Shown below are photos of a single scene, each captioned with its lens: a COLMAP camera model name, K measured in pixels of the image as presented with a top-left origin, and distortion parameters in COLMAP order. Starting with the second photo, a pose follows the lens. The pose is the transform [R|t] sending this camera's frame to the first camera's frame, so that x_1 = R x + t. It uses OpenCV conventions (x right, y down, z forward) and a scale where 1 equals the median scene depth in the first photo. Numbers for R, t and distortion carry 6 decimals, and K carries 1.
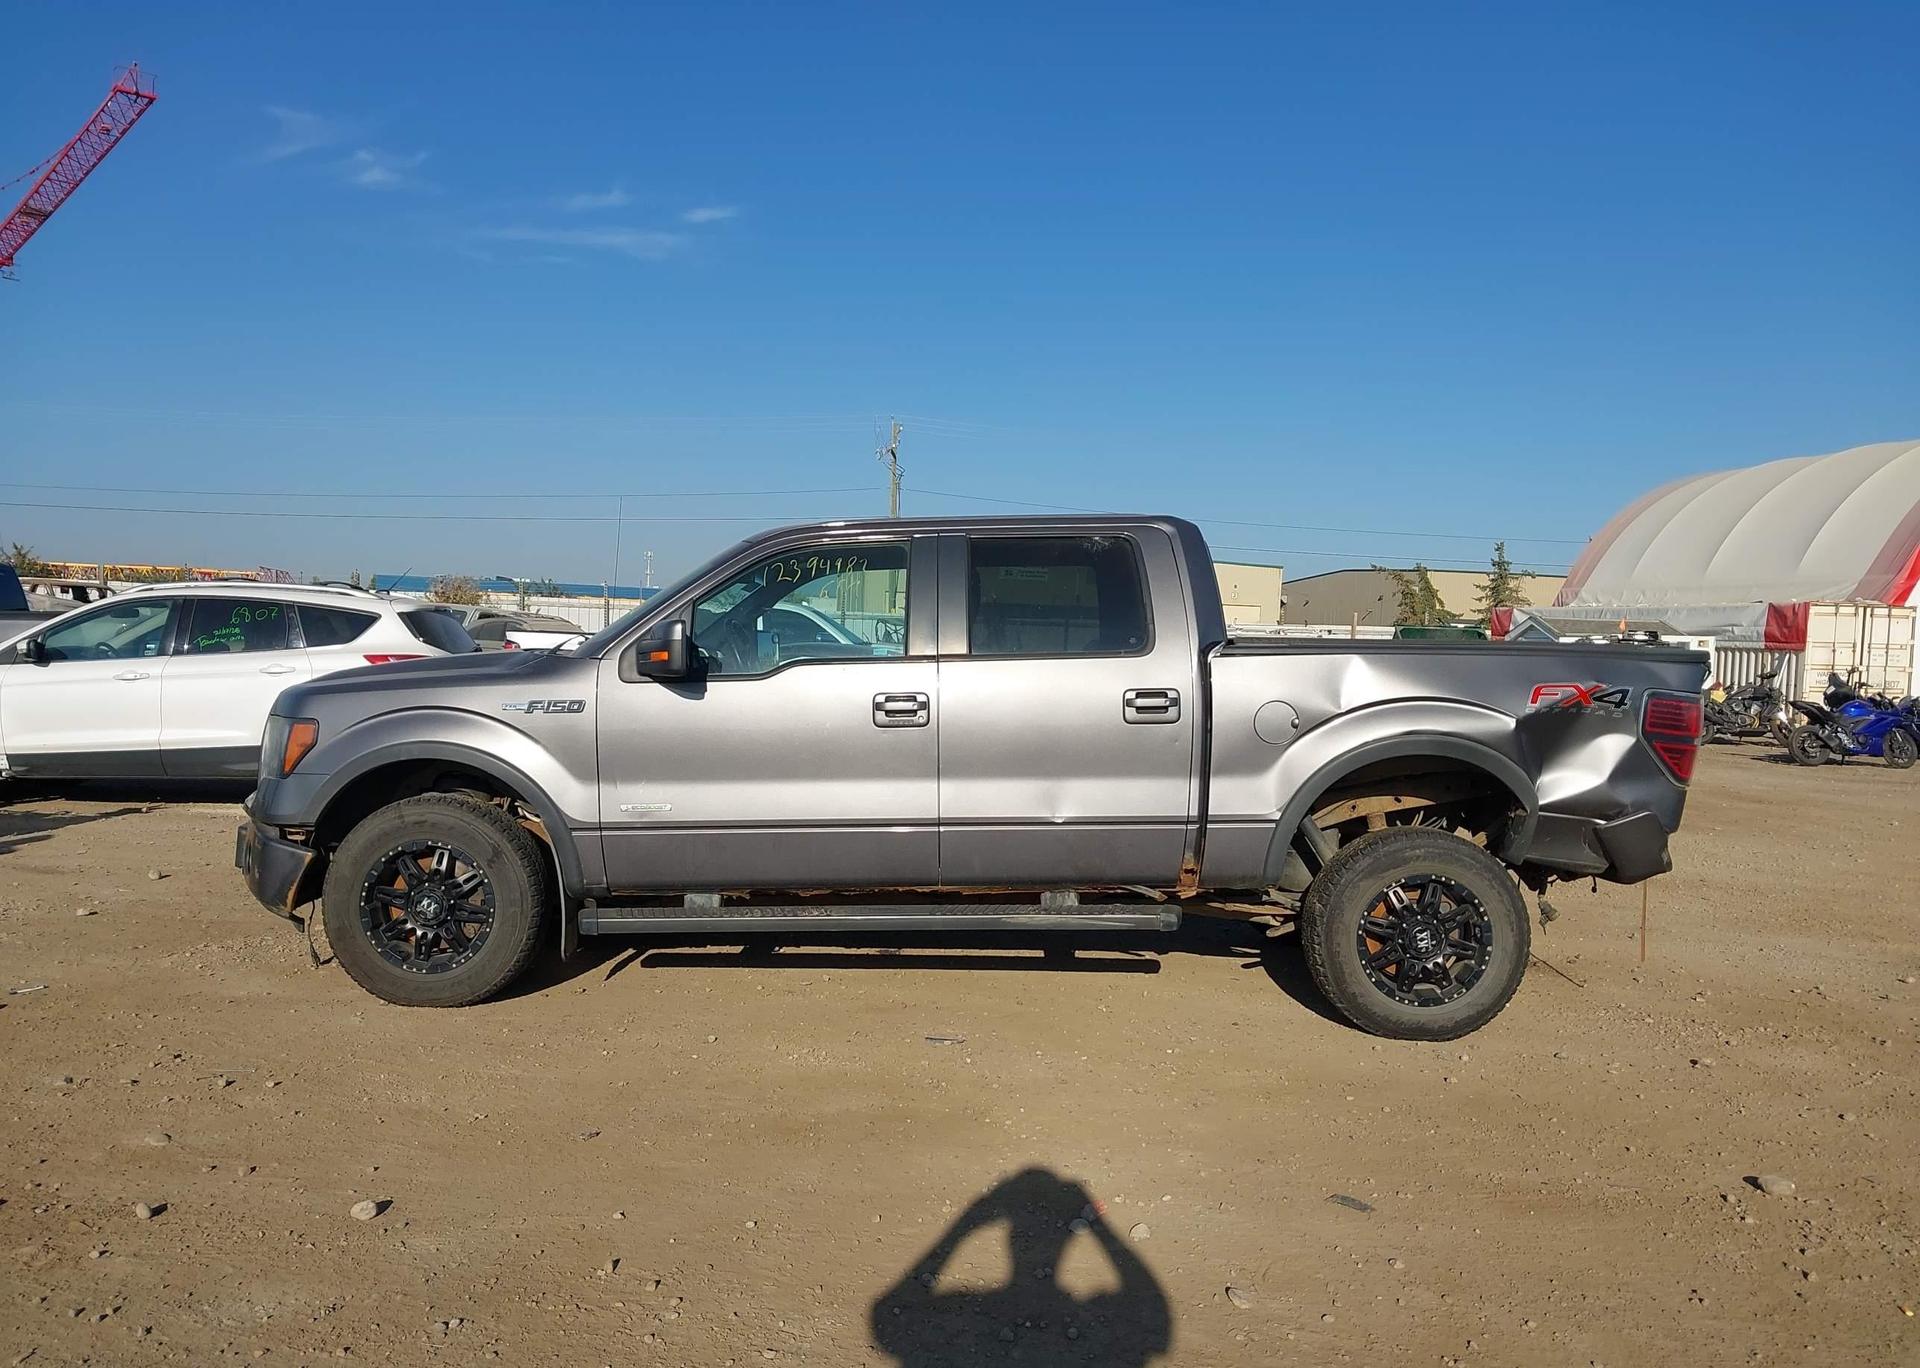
lens RADIAL K [[1553.5, 0, 944.8], [0, 1553.5, 679.6], [0, 0, 1]] dist [0.033940, -0.001973]
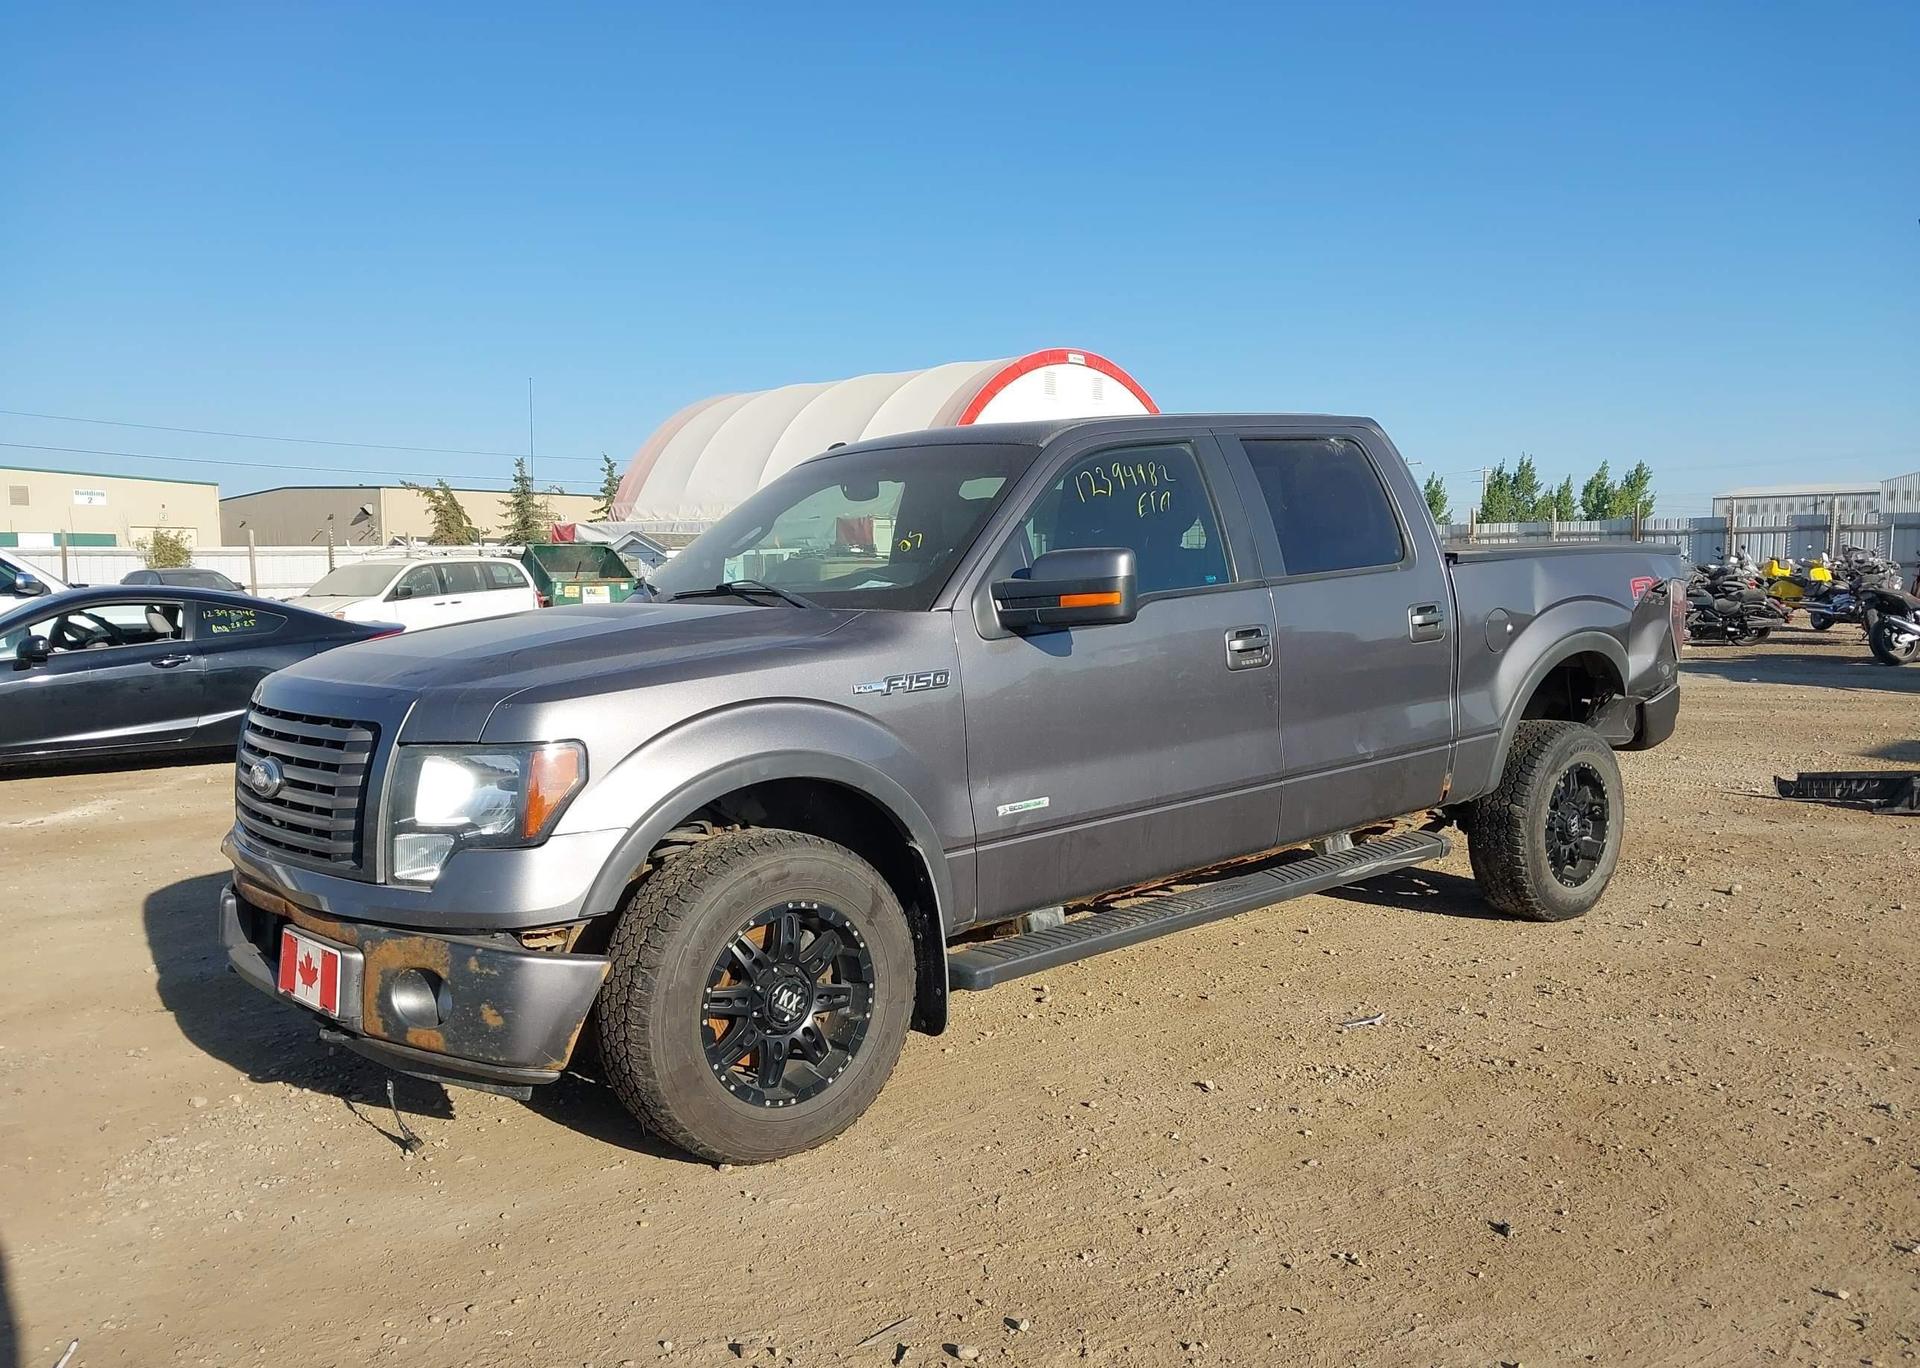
lens RADIAL K [[1523.1, 0, 993.4], [0, 1523.1, 678.2], [0, 0, 1]] dist [0.189196, -0.592129]
pose [[0.736746, -0.085283, 0.670770, -0.149364], [0.049156, 0.996145, 0.072661, -0.007140], [-0.674380, -0.020560, 0.738098, 0.101433]]
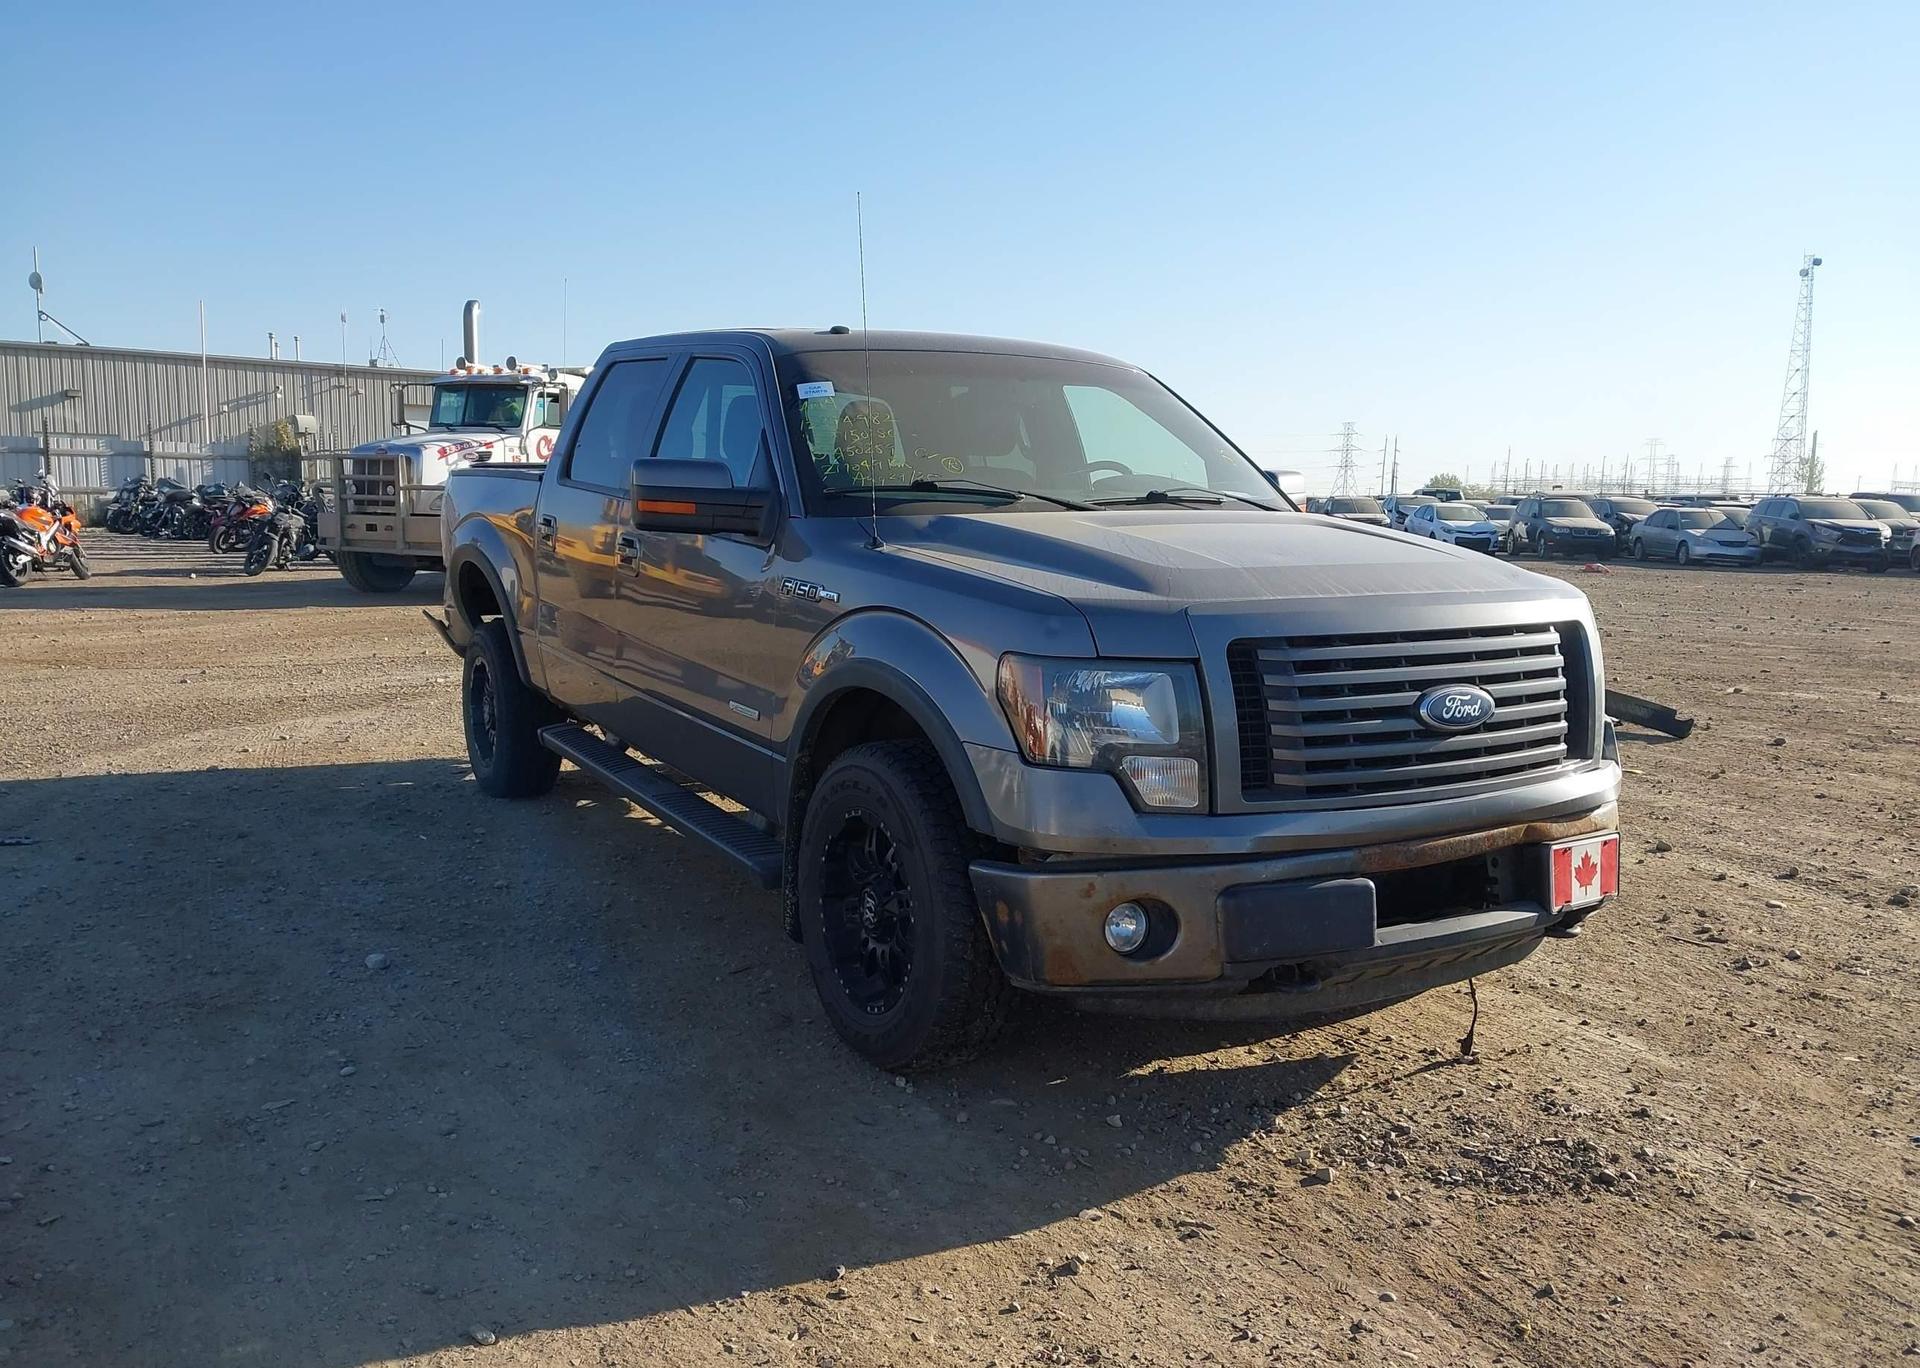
lens RADIAL K [[1531.6, 0, 956.7], [0, 1531.6, 689.6], [0, 0, 1]] dist [0.075767, -0.135383]
pose [[-0.547144, -0.139802, 0.825281, -0.184798], [-0.010587, 0.987031, 0.160183, -0.011811], [-0.836972, 0.078906, -0.541528, 0.356374]]
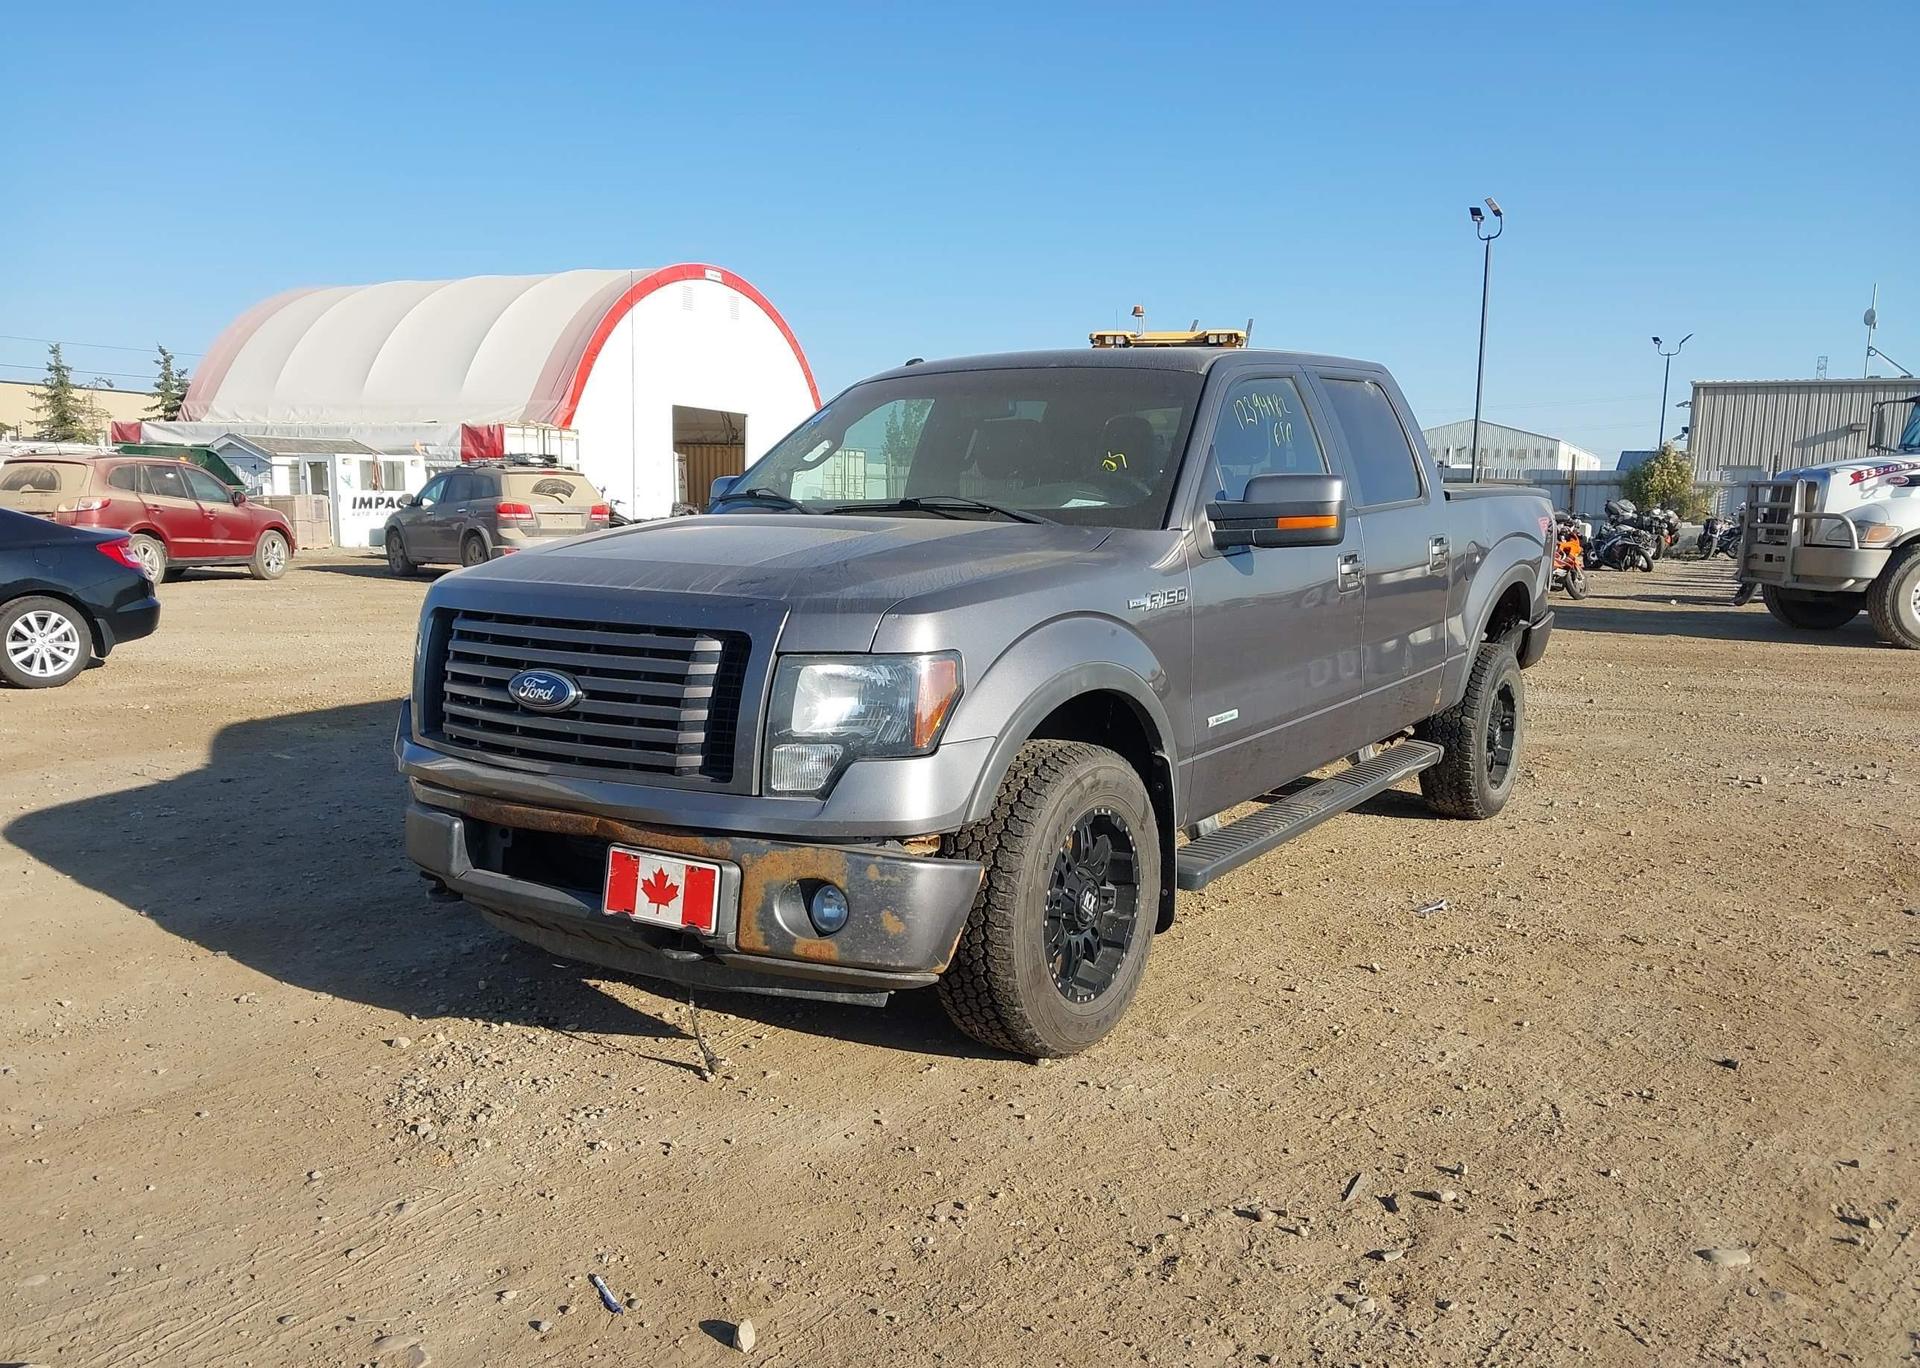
lens RADIAL K [[1530.4, 0, 975.4], [0, 1530.4, 696.3], [0, 0, 1]] dist [0.062102, -0.075843]
pose [[0.527399, -0.125763, 0.840258, -0.197074], [0.015069, 0.990213, 0.138749, -0.008317], [-0.849484, -0.060514, 0.524133, 0.150888]]
